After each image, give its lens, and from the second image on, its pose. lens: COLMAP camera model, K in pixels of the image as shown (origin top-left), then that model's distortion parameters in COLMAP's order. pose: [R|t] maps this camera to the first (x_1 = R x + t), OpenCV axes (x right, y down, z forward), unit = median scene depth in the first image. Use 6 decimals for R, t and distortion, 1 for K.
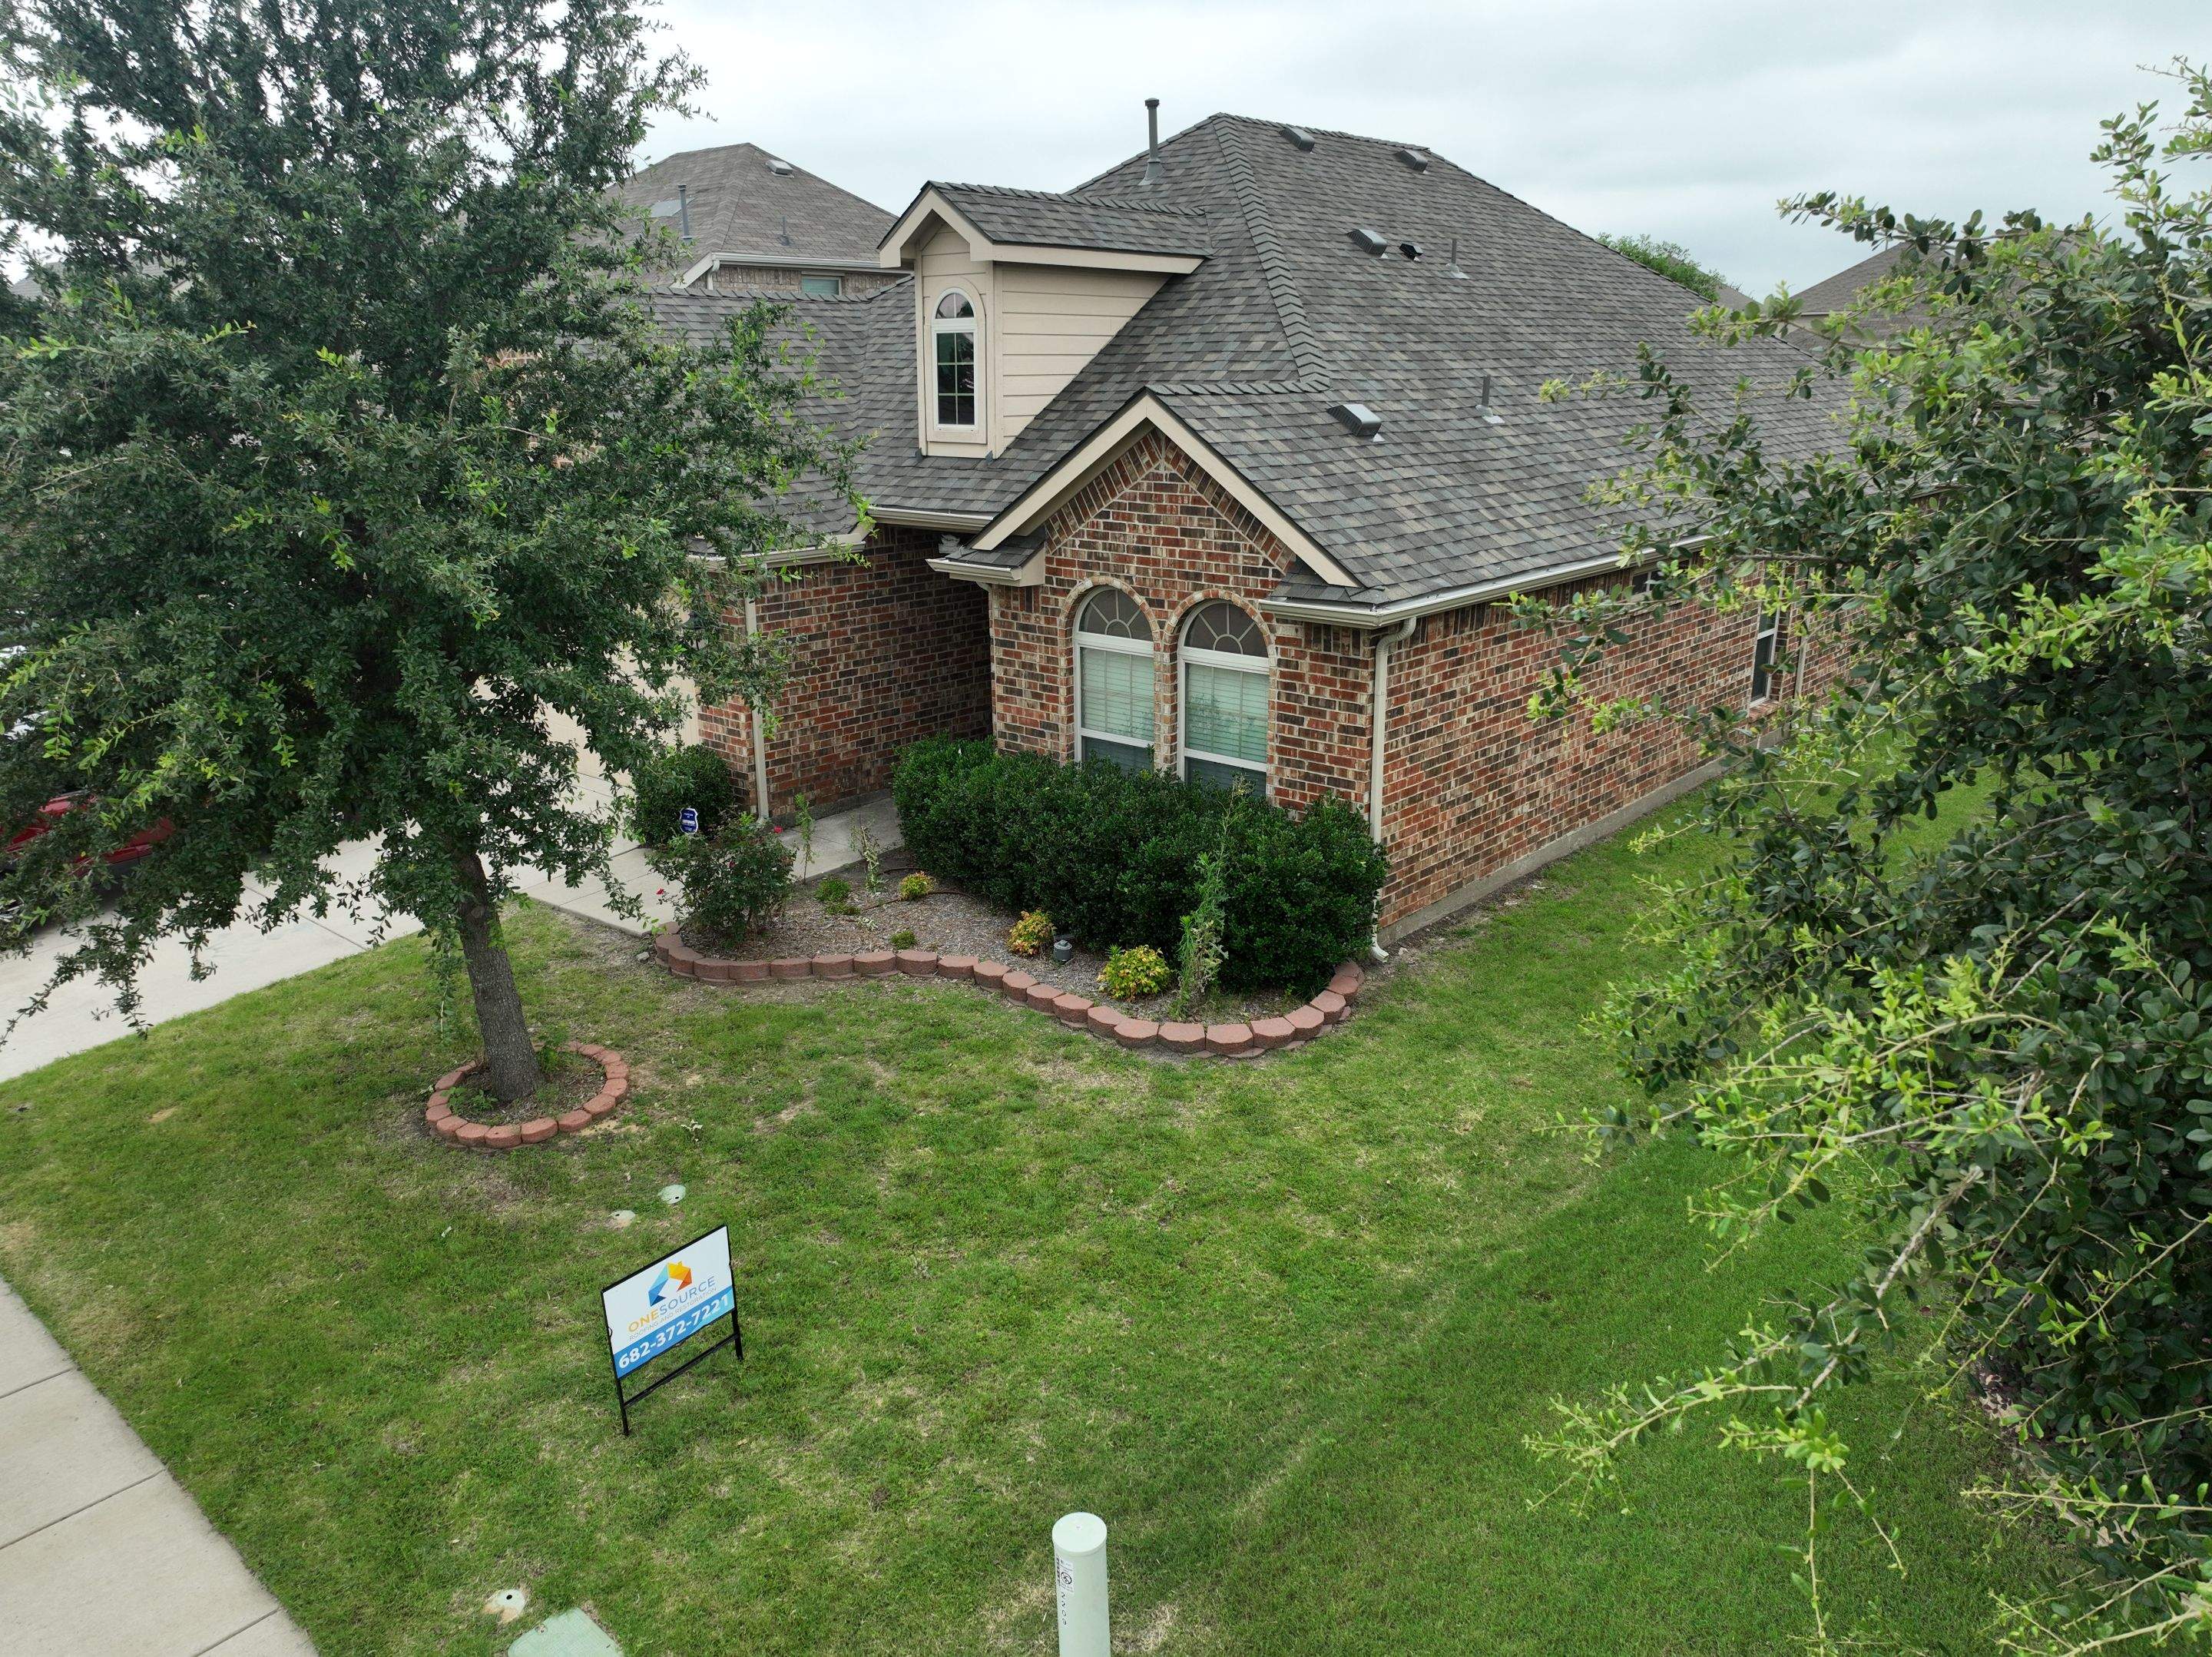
lens RADIAL K [[1567.1, 0, 1109.1], [0, 1567.1, 827.7], [0, 0, 1]] dist [0.017774, 0.009742]
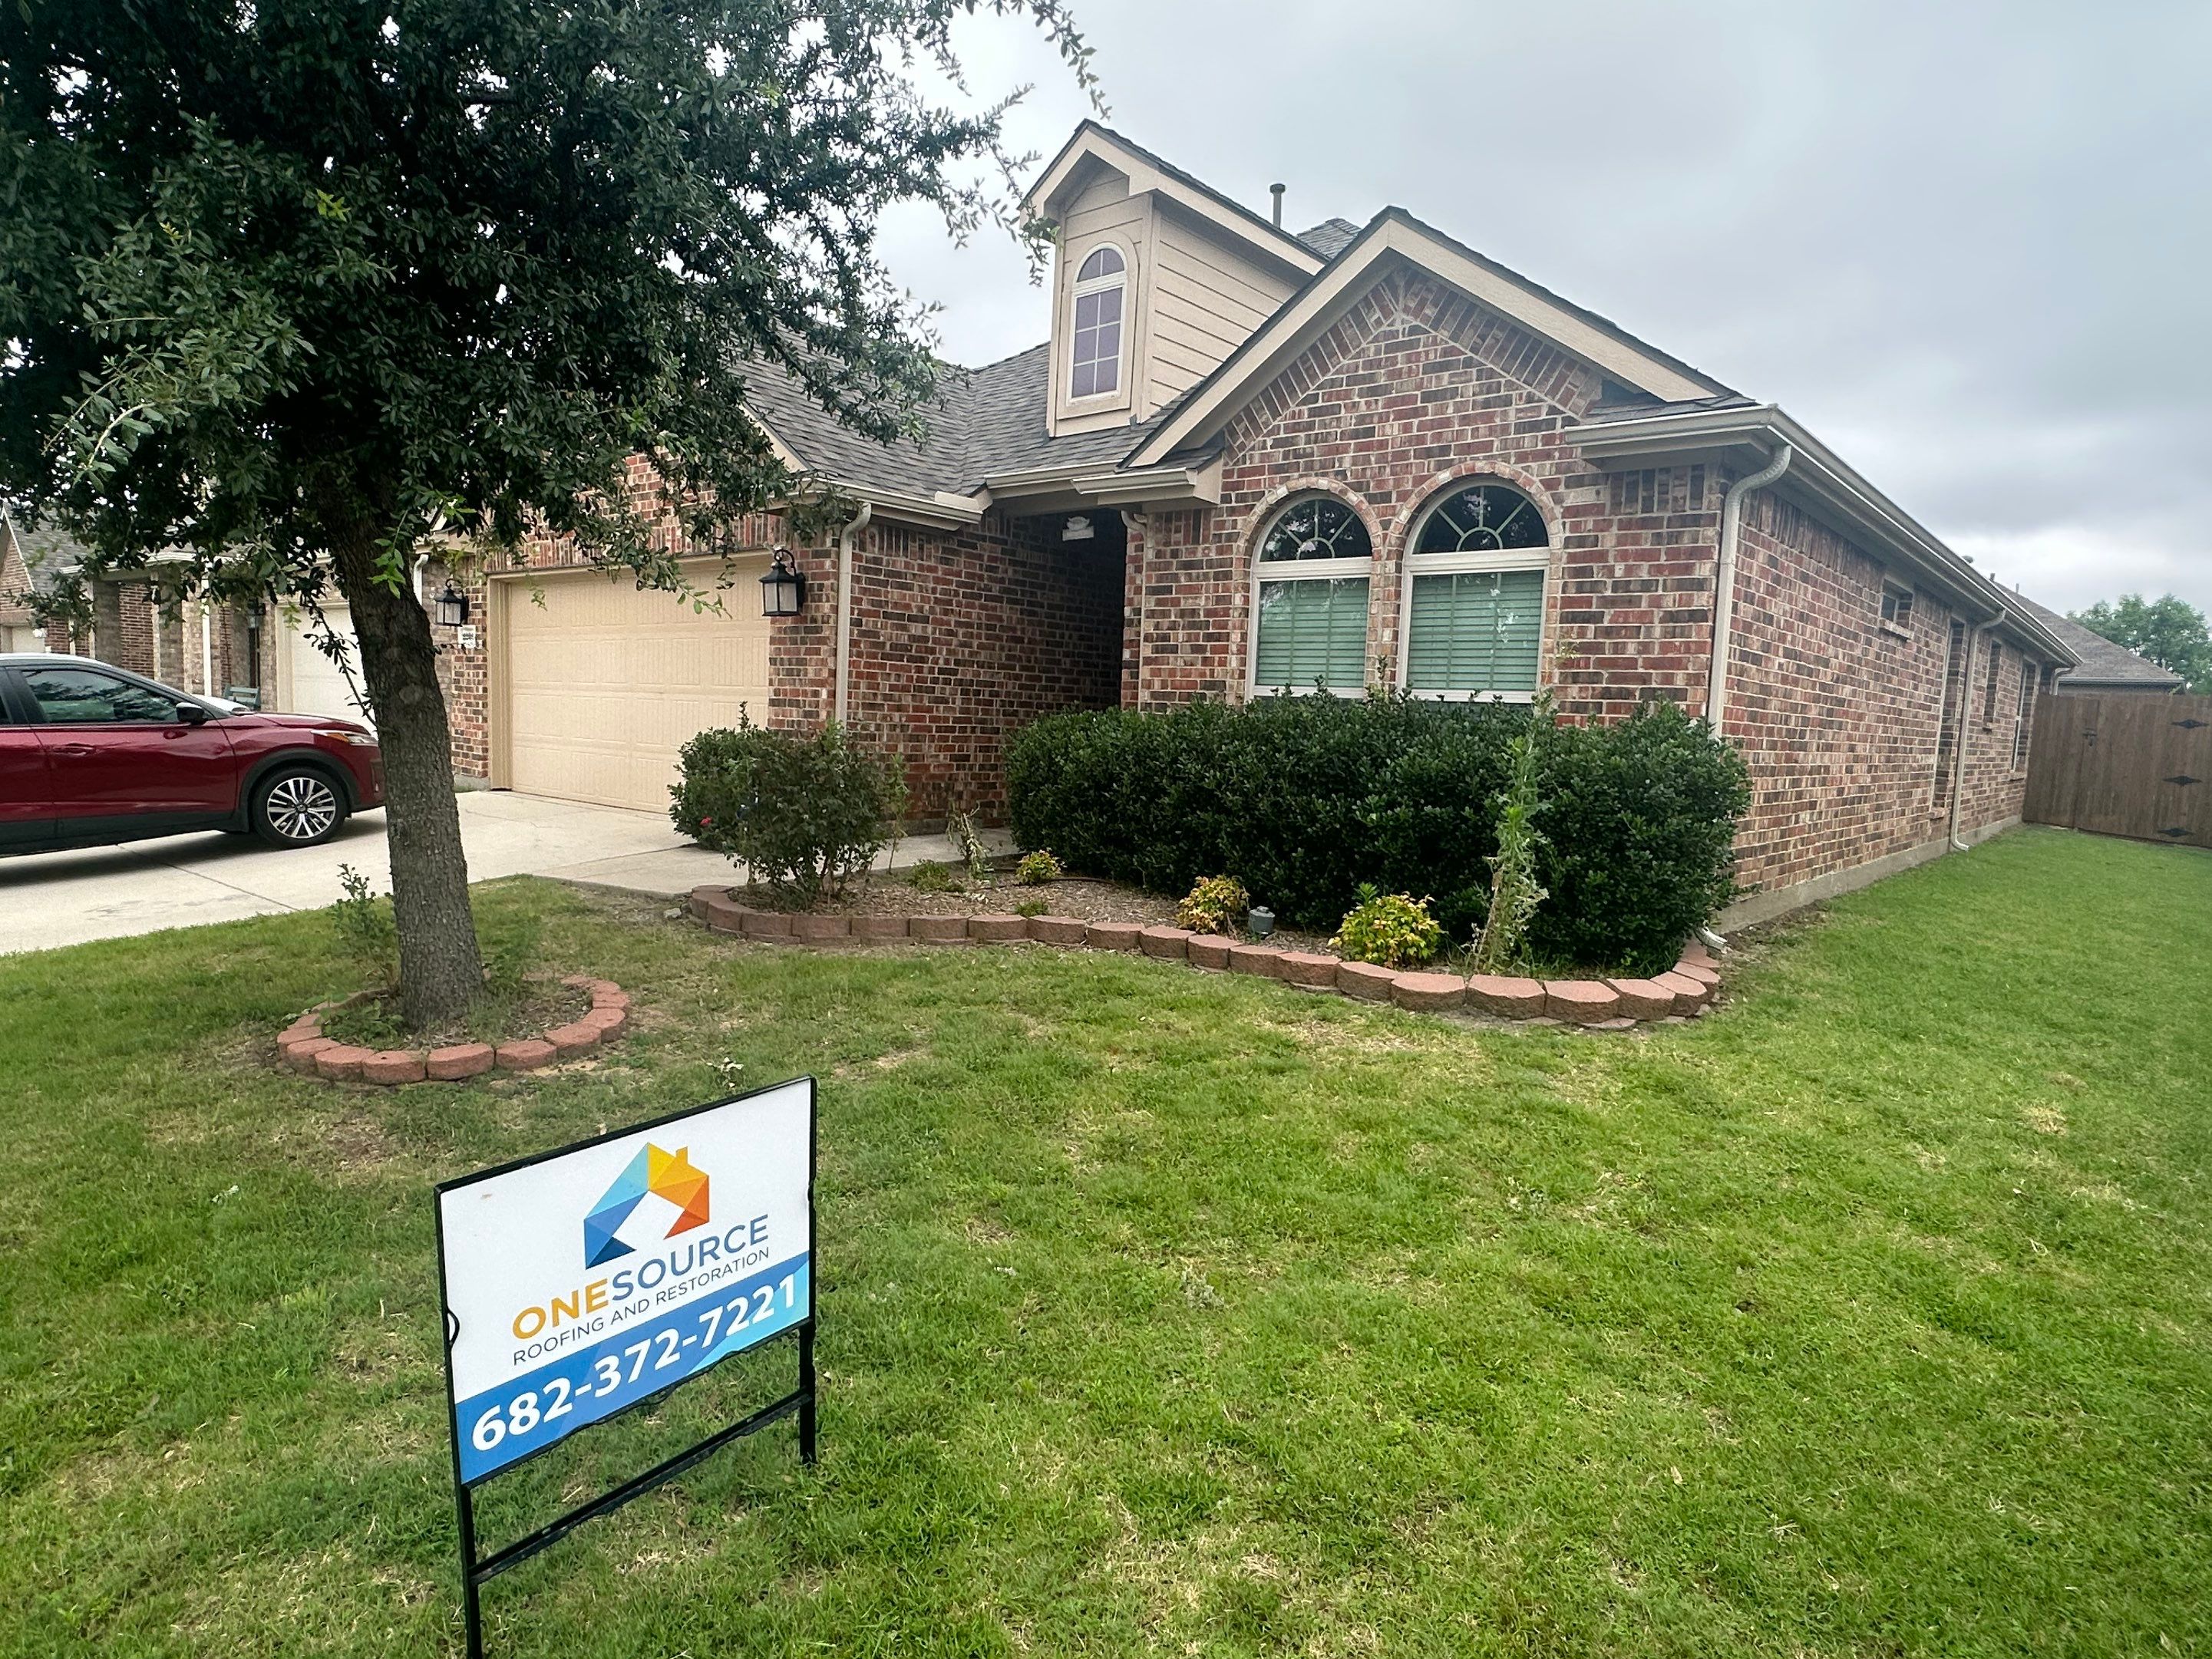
lens RADIAL K [[1291.9, 0, 1102.3], [0, 1291.9, 834.0], [0, 0, 1]] dist [0.003295, 0.004491]
pose [[0.998830, 0.047271, 0.010226, -0.112570], [-0.044445, 0.980521, -0.191317, 0.158723], [-0.019071, 0.190639, 0.981475, 0.425597]]
